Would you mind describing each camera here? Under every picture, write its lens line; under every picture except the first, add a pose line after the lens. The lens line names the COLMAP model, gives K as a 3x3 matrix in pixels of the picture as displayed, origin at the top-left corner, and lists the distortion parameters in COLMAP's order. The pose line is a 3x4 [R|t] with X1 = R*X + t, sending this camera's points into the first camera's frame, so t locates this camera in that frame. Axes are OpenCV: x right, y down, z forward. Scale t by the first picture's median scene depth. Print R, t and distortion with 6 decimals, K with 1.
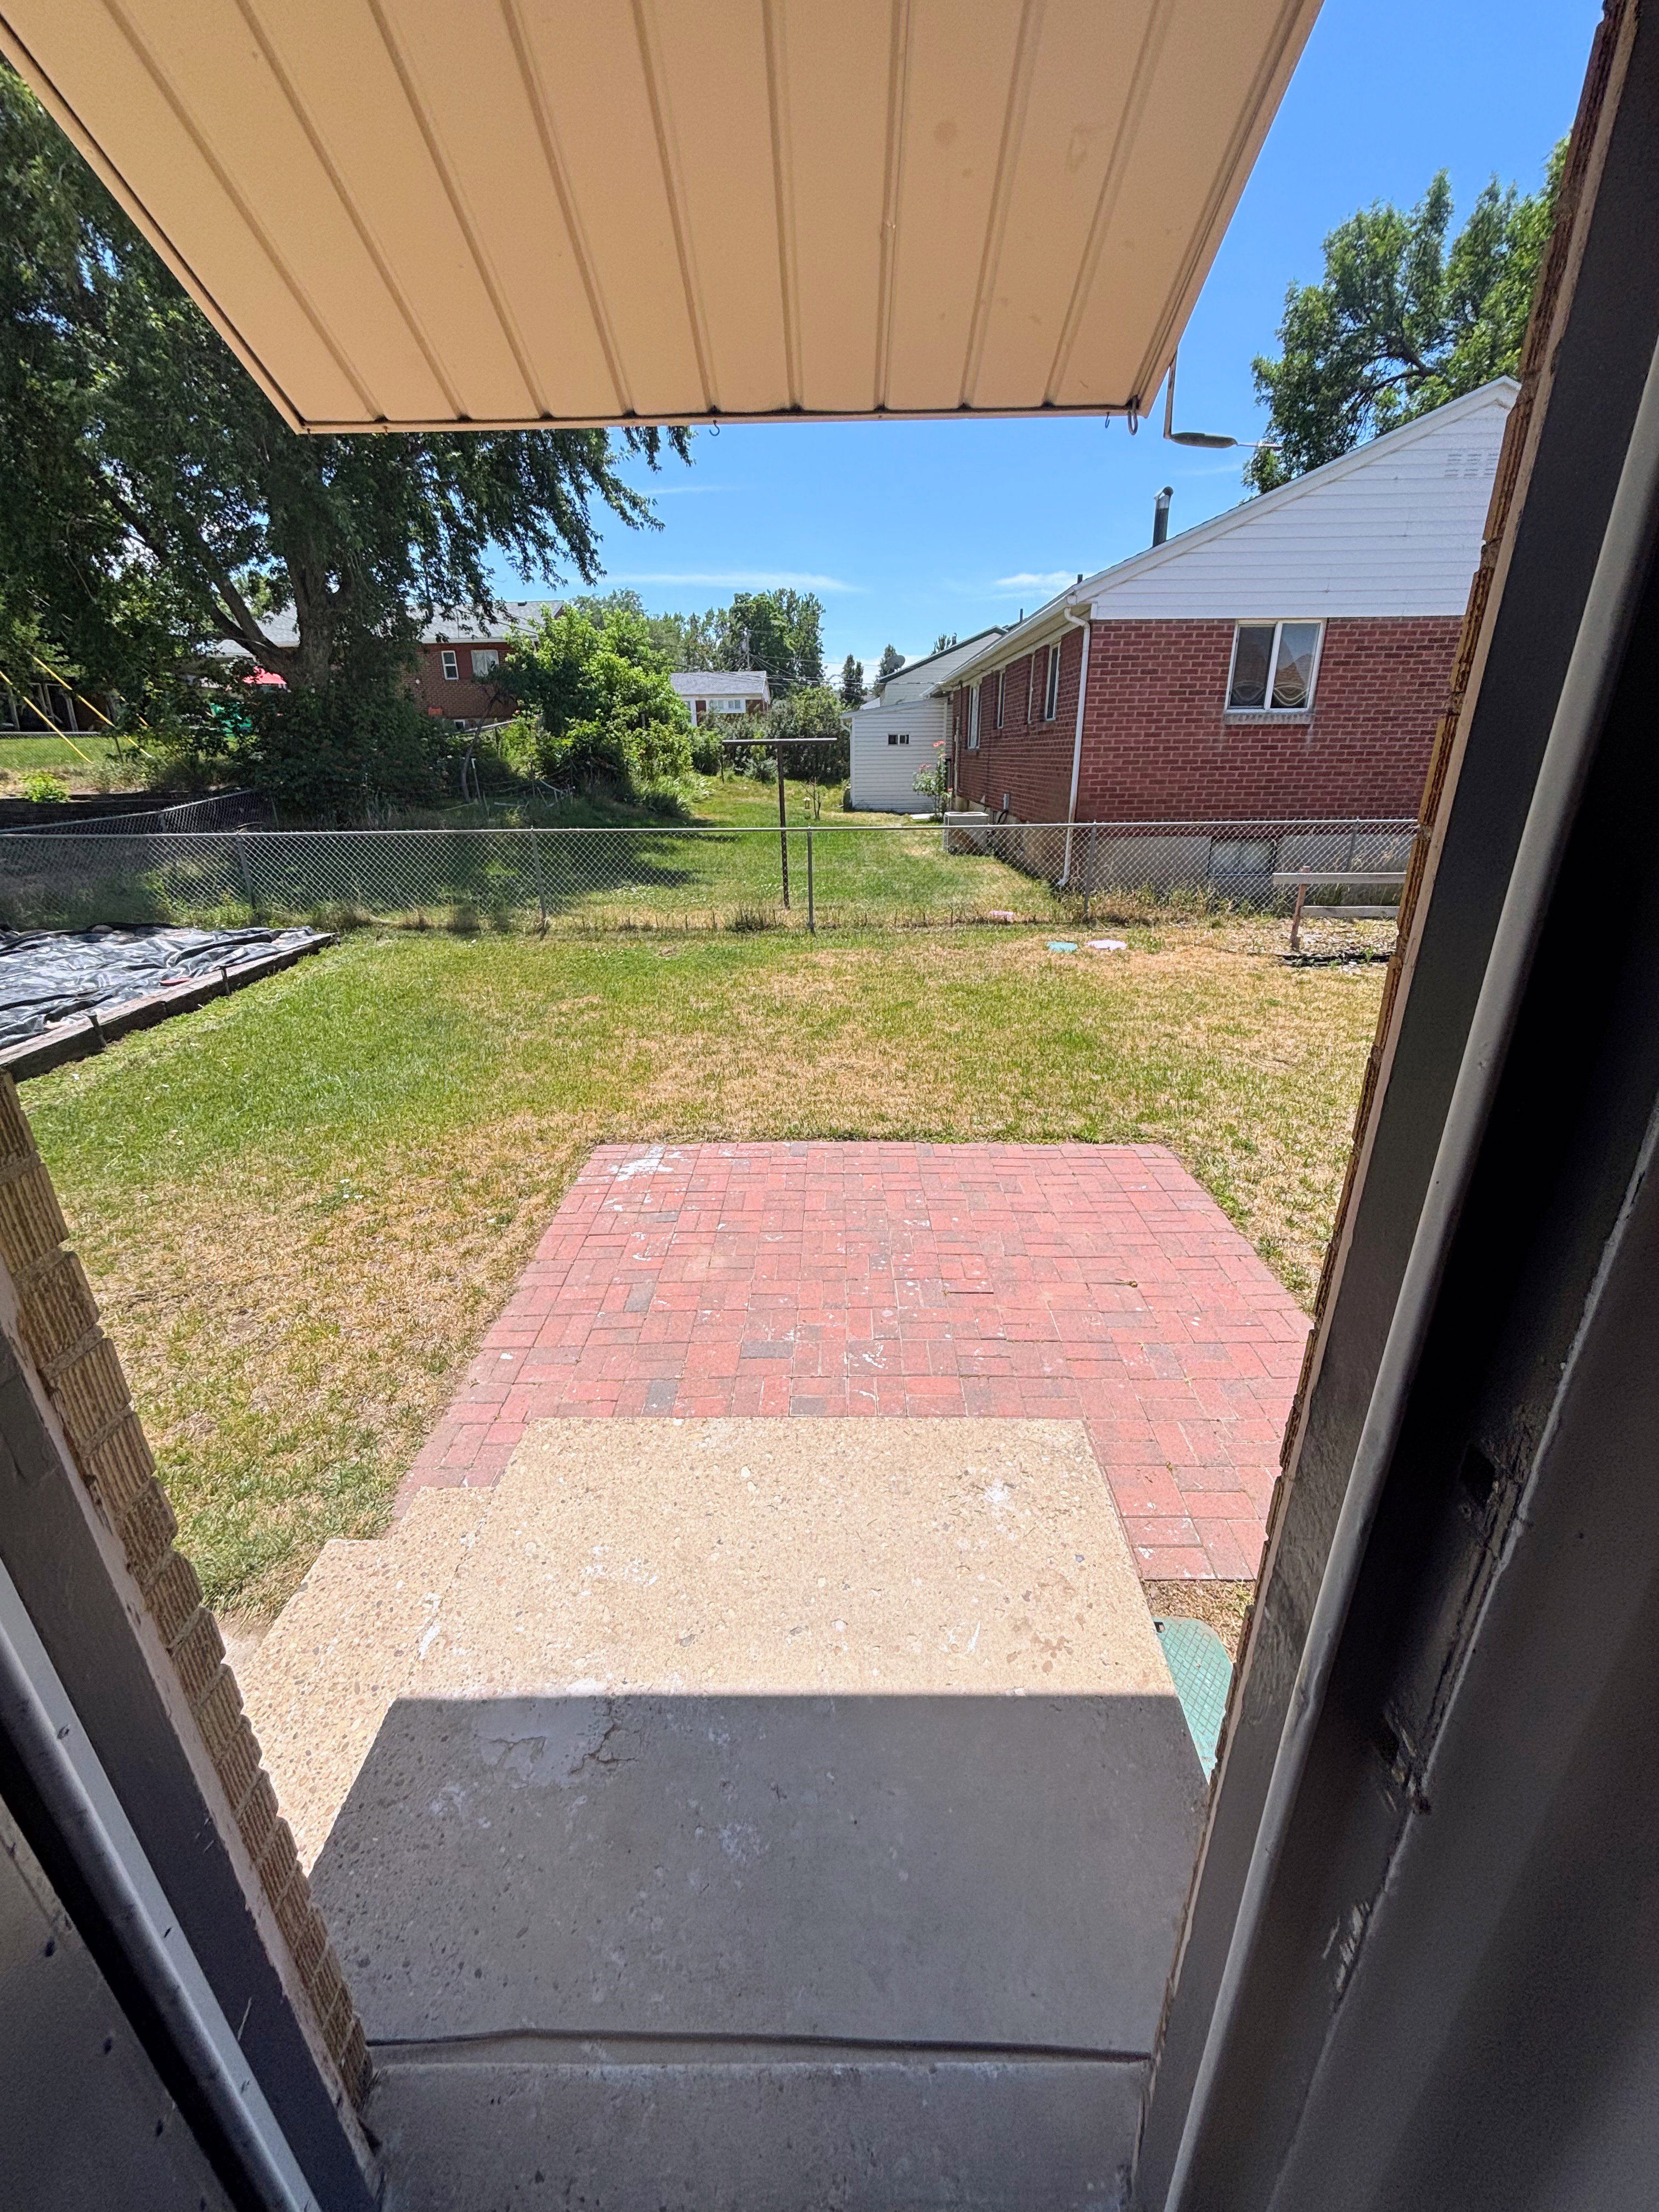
lens RADIAL K [[884.3, 0, 835.6], [0, 884.3, 1099.6], [0, 0, 1]] dist [0.001214, 0.000195]
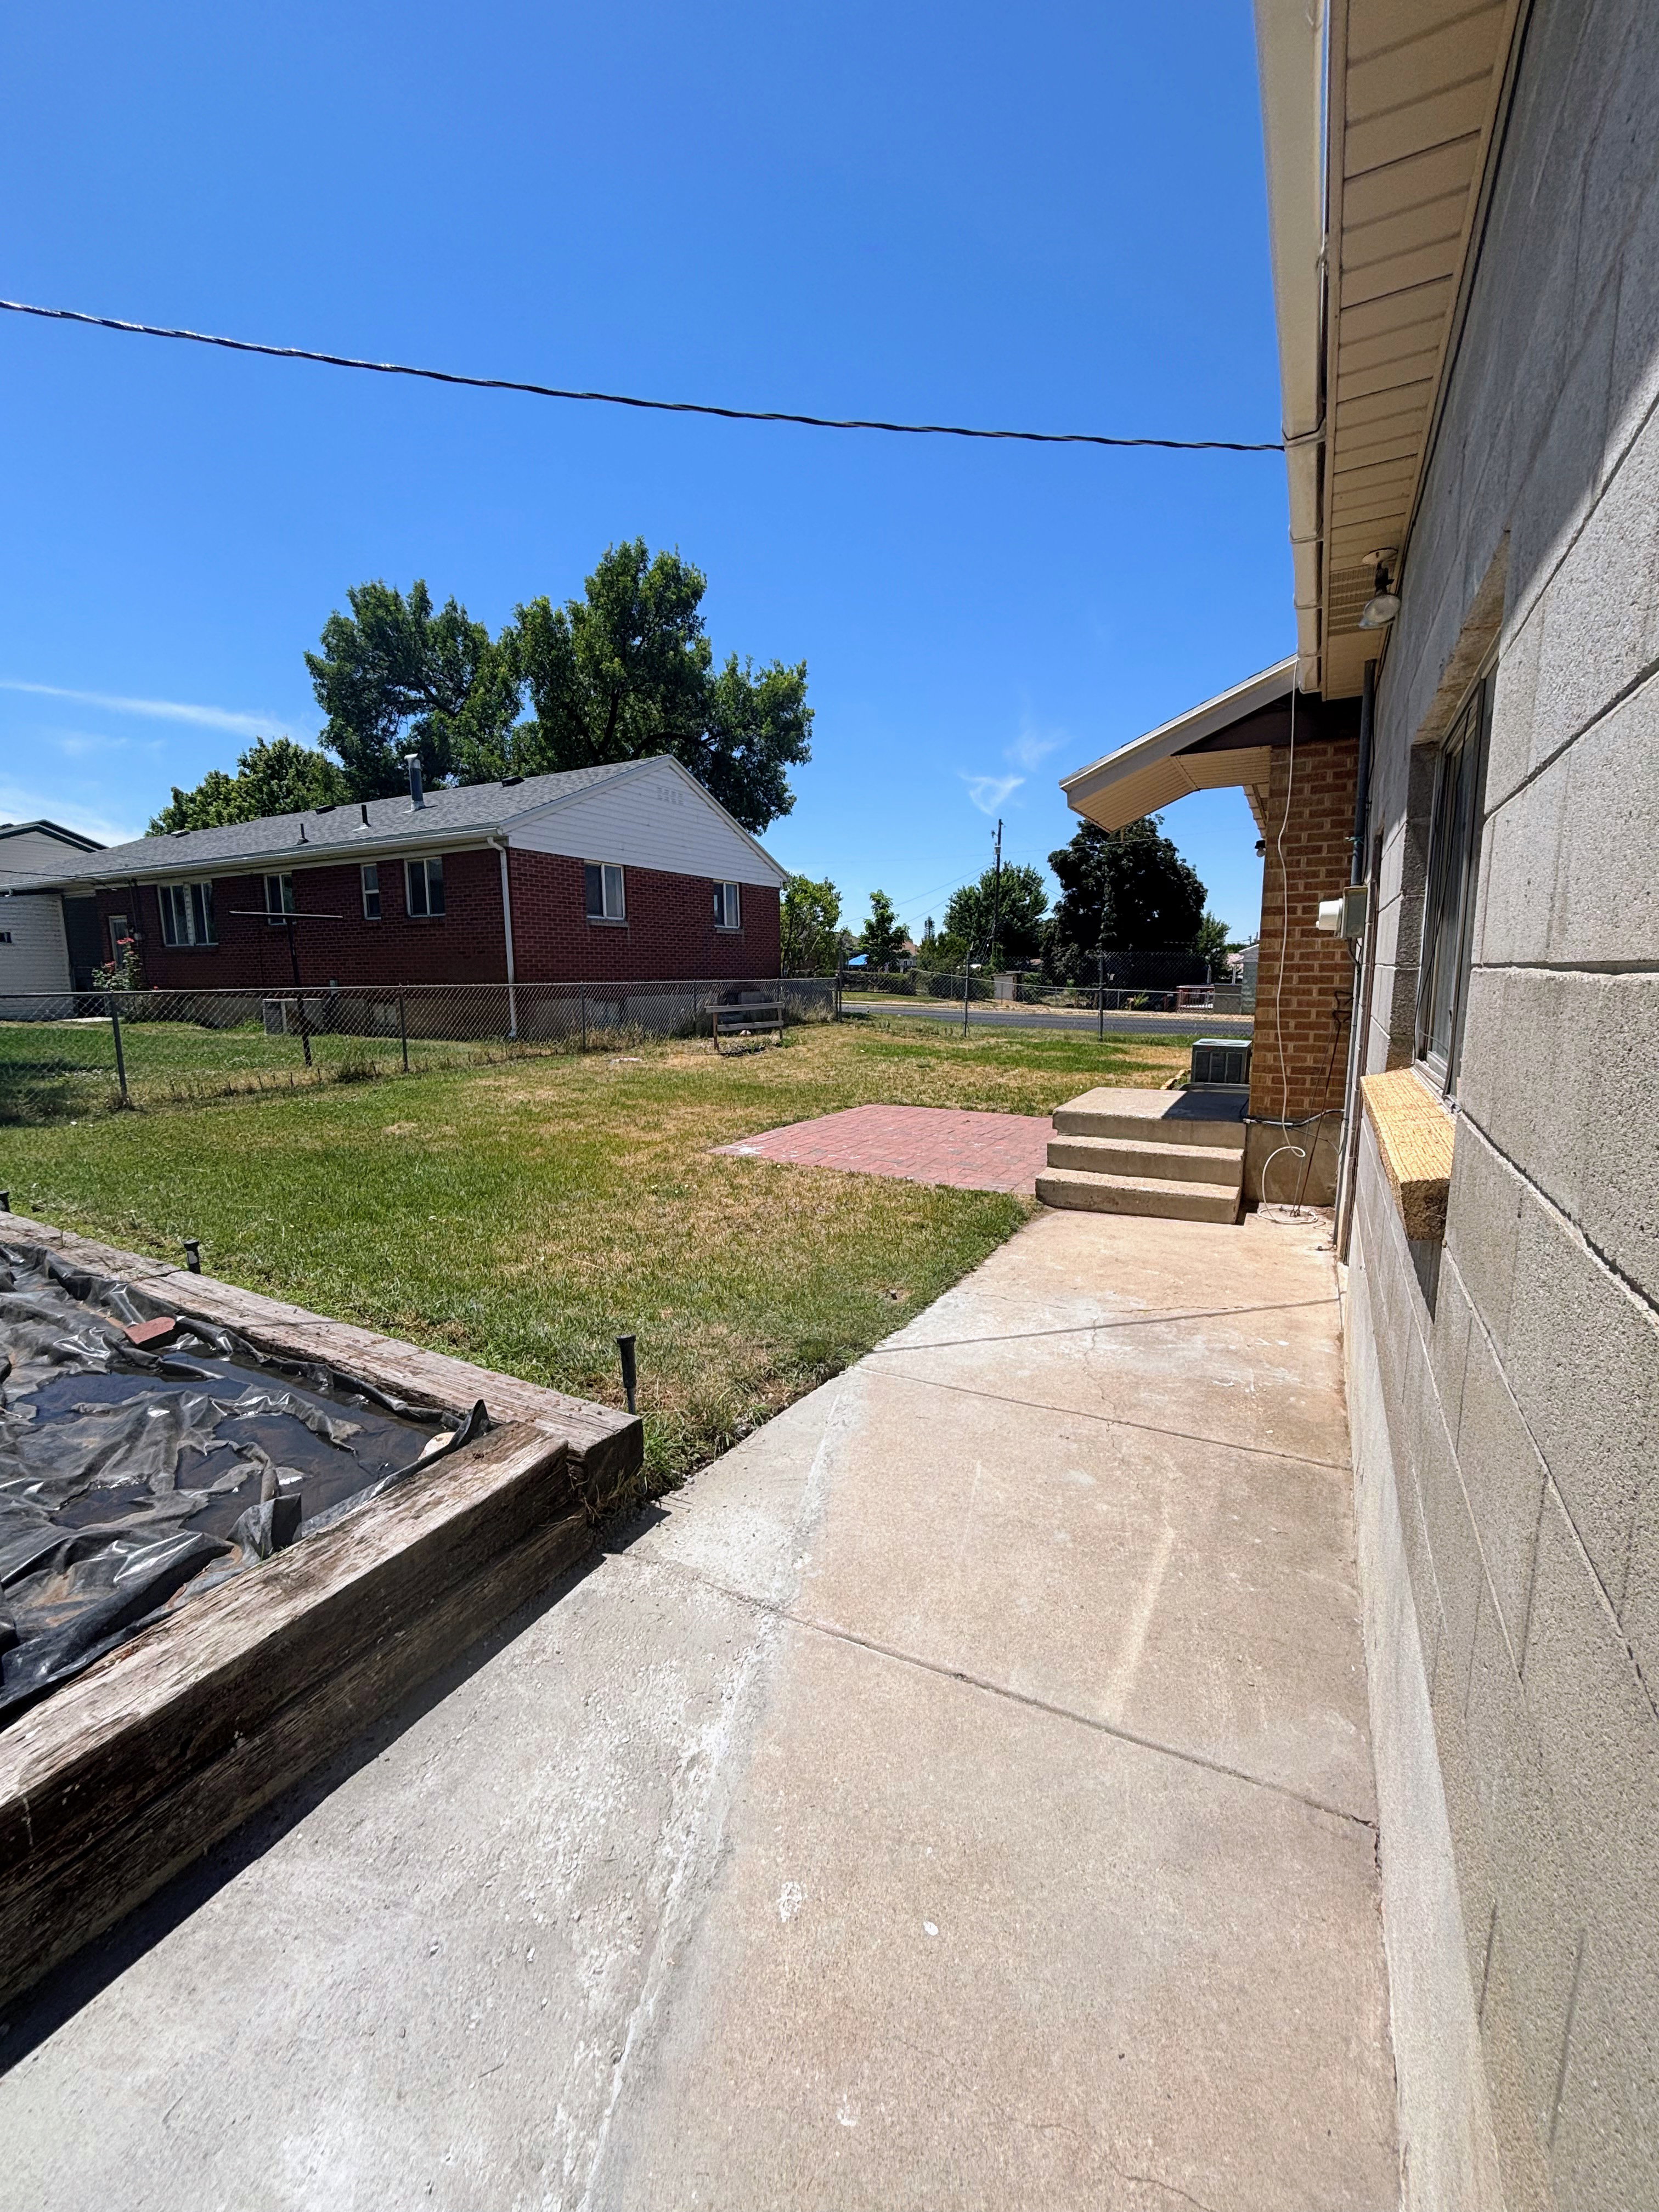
lens RADIAL K [[884.3, 0, 835.9], [0, 884.3, 1105.0], [0, 0, 1]] dist [0.001214, 0.000195]
pose [[0.461000, -0.121634, 0.879025, -0.736579], [0.322147, 0.945925, -0.038056, 0.056036], [-0.826862, 0.300719, 0.475255, 0.042259]]
